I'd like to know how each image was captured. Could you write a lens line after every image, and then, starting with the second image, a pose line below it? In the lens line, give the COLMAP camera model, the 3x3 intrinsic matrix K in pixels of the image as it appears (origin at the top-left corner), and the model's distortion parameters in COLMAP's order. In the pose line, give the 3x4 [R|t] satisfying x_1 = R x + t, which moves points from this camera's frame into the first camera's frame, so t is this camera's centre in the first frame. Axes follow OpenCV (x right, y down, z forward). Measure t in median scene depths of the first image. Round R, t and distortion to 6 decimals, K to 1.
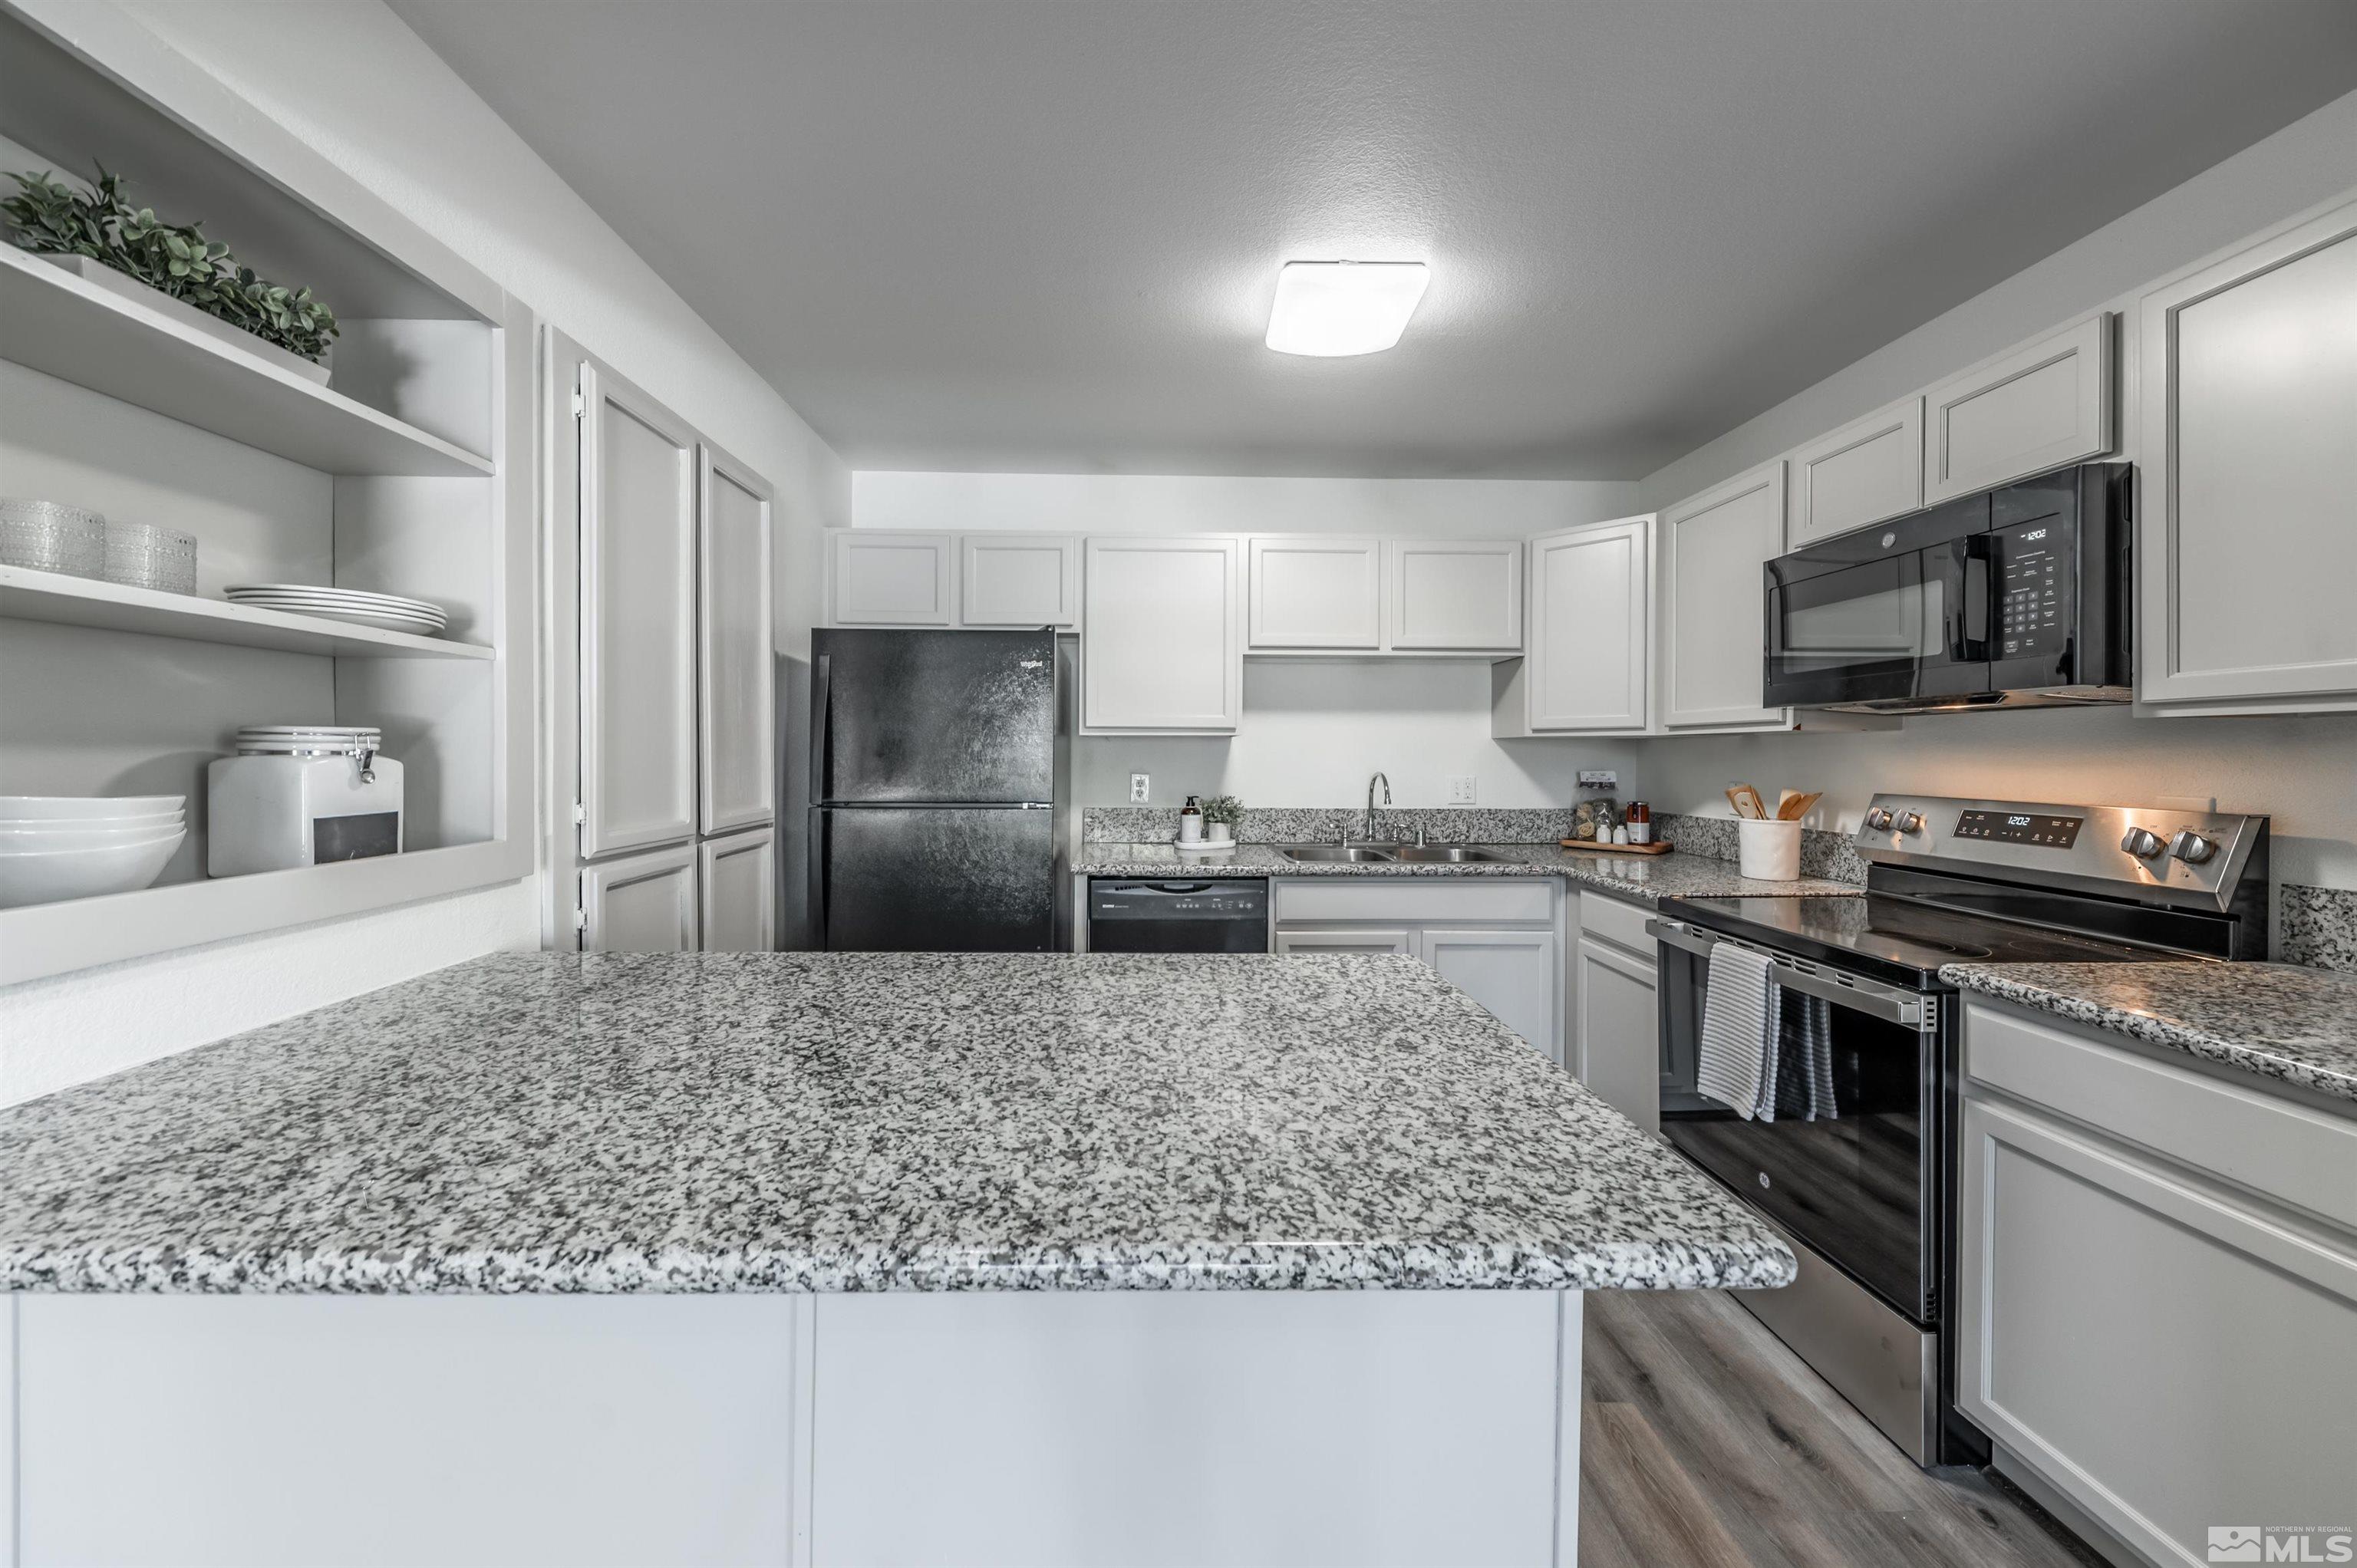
lens RADIAL K [[848.2, 0, 1176.8], [0, 848.2, 764.5], [0, 0, 1]] dist [0.014817, -0.006890]
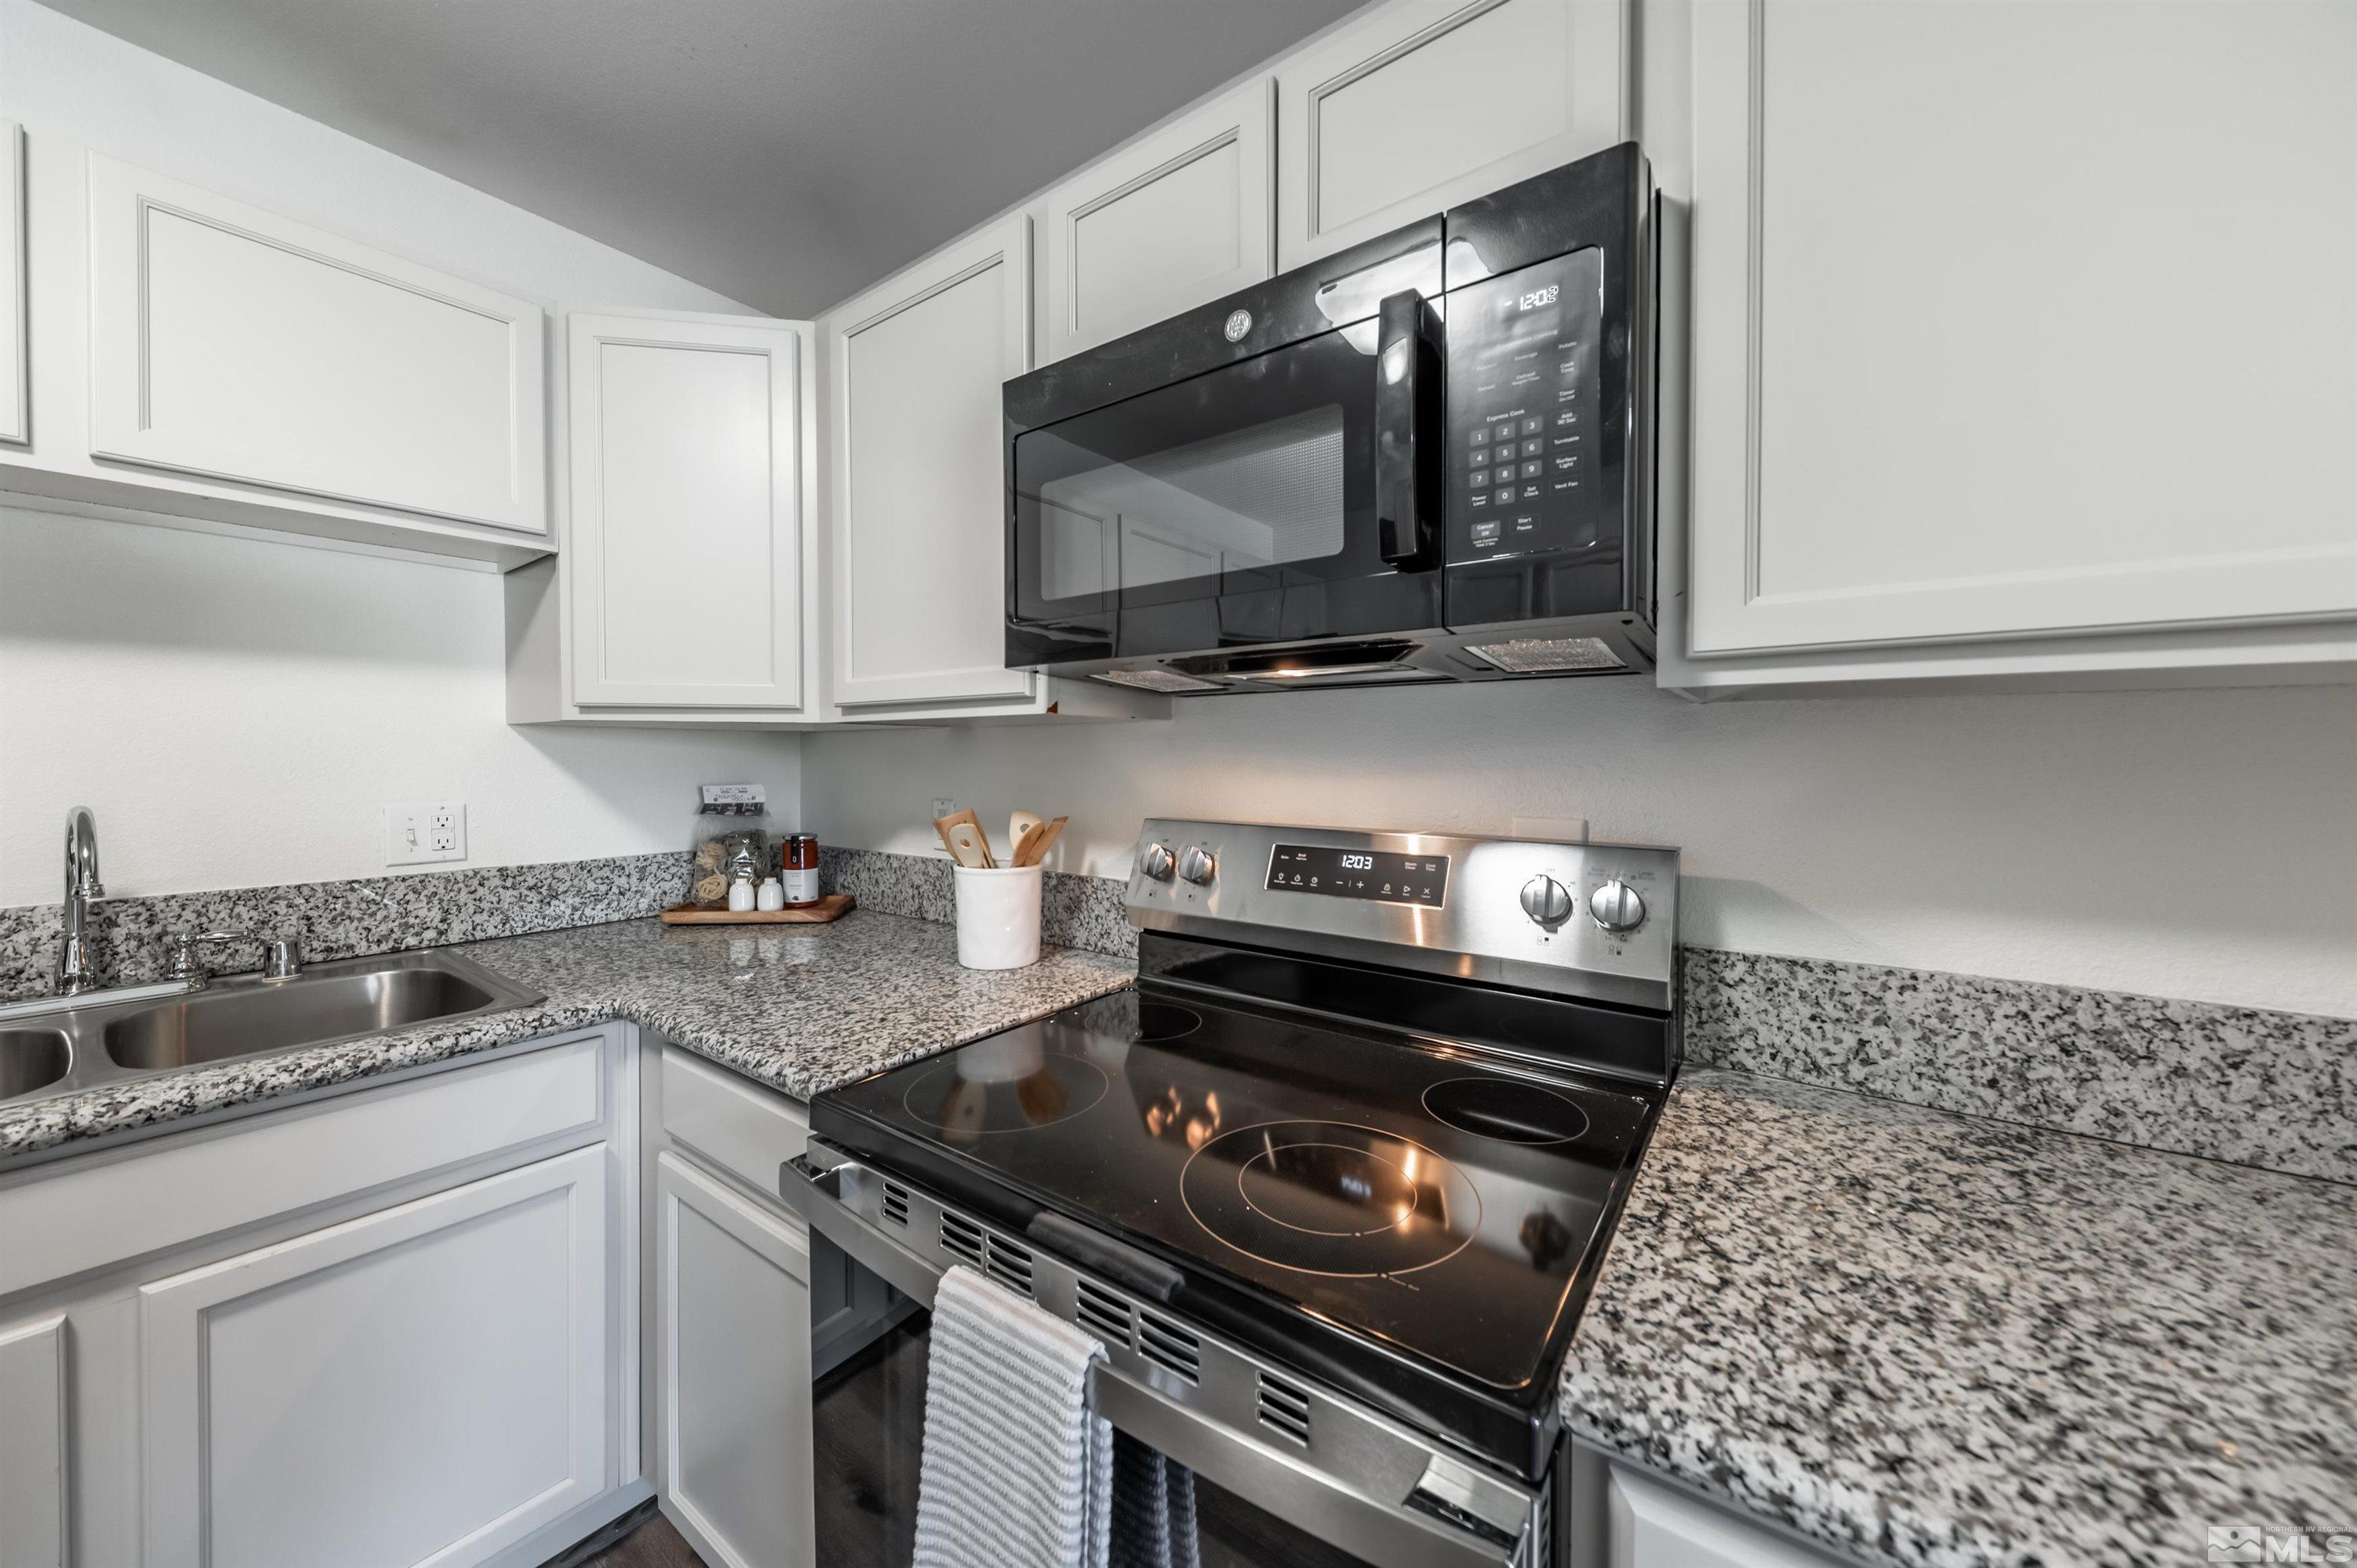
lens RADIAL K [[828.1, 0, 1211.2], [0, 828.1, 762.9], [0, 0, 1]] dist [0.000042, -0.002598]
pose [[0.602933, -0.010453, 0.797723, 0.542458], [0.011589, 0.999923, 0.004343, -0.013850], [-0.797708, 0.006627, 0.603008, 0.896652]]
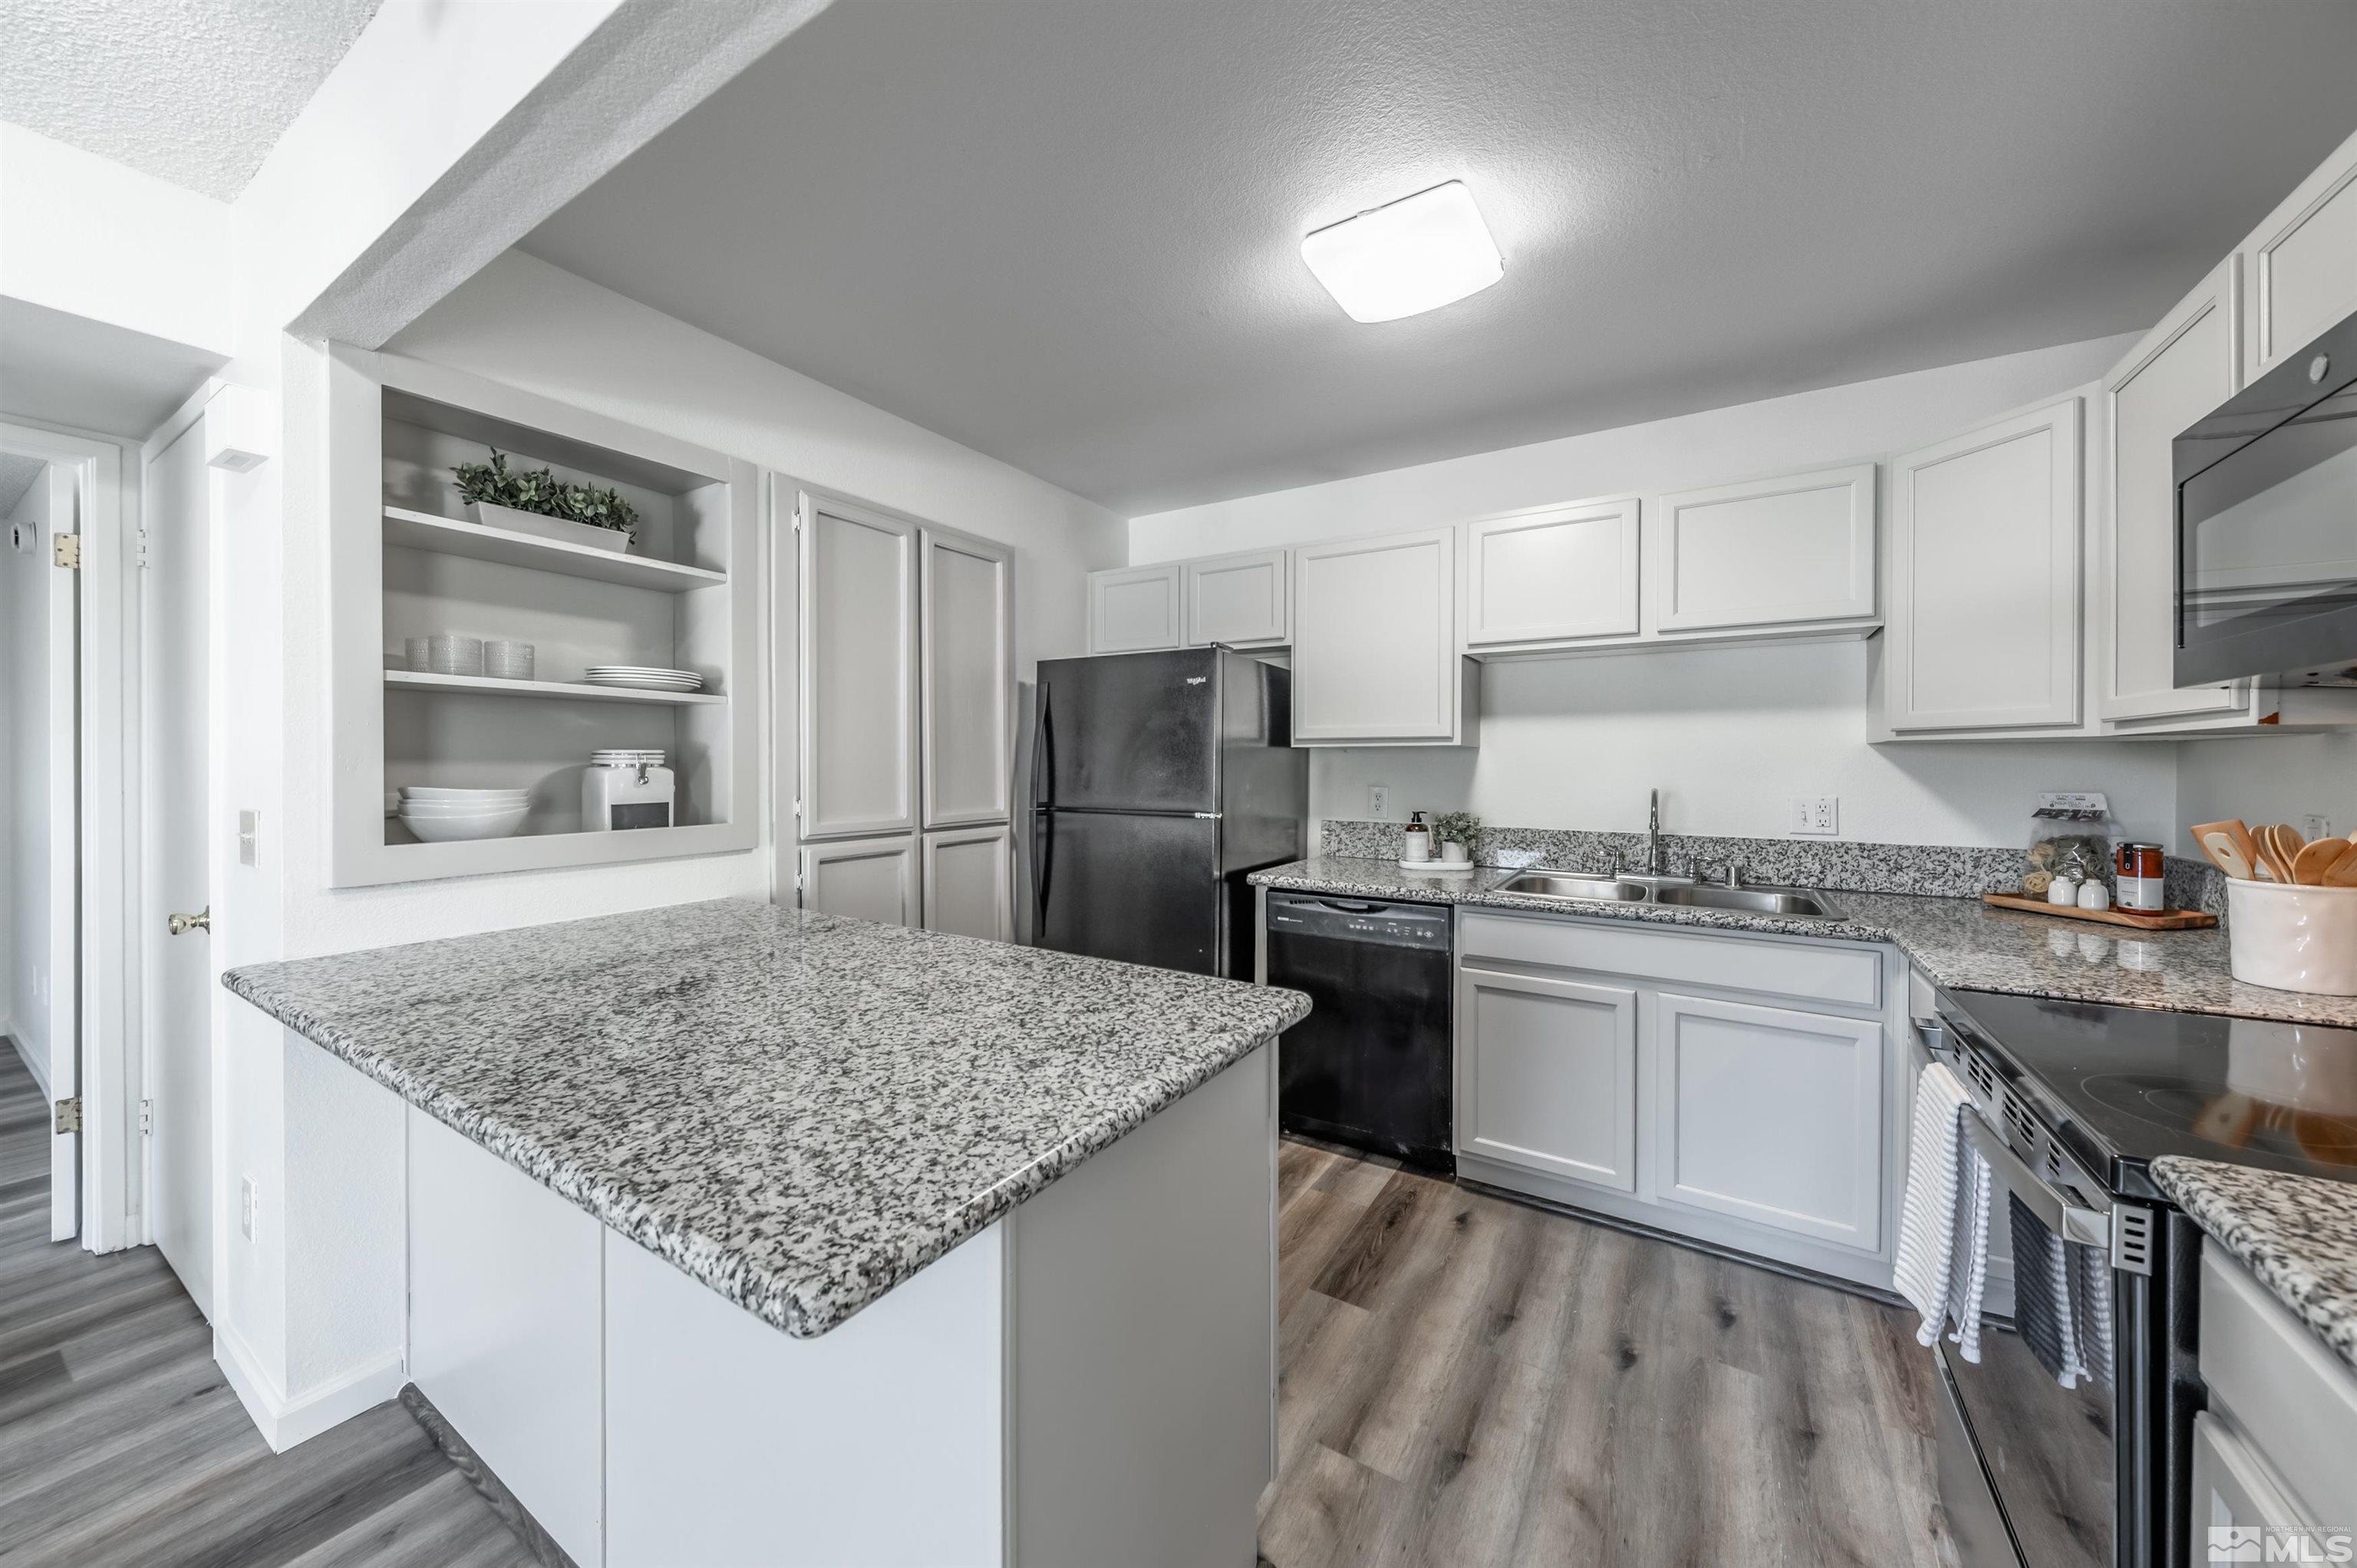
lens RADIAL K [[844.5, 0, 1165.9], [0, 844.5, 772.5], [0, 0, 1]] dist [0.009125, -0.000216]
pose [[0.826716, 0.005049, -0.562597, 0.667190], [-0.007066, 0.999974, -0.001409, -0.003872], [0.562575, 0.005141, 0.826730, 0.194851]]
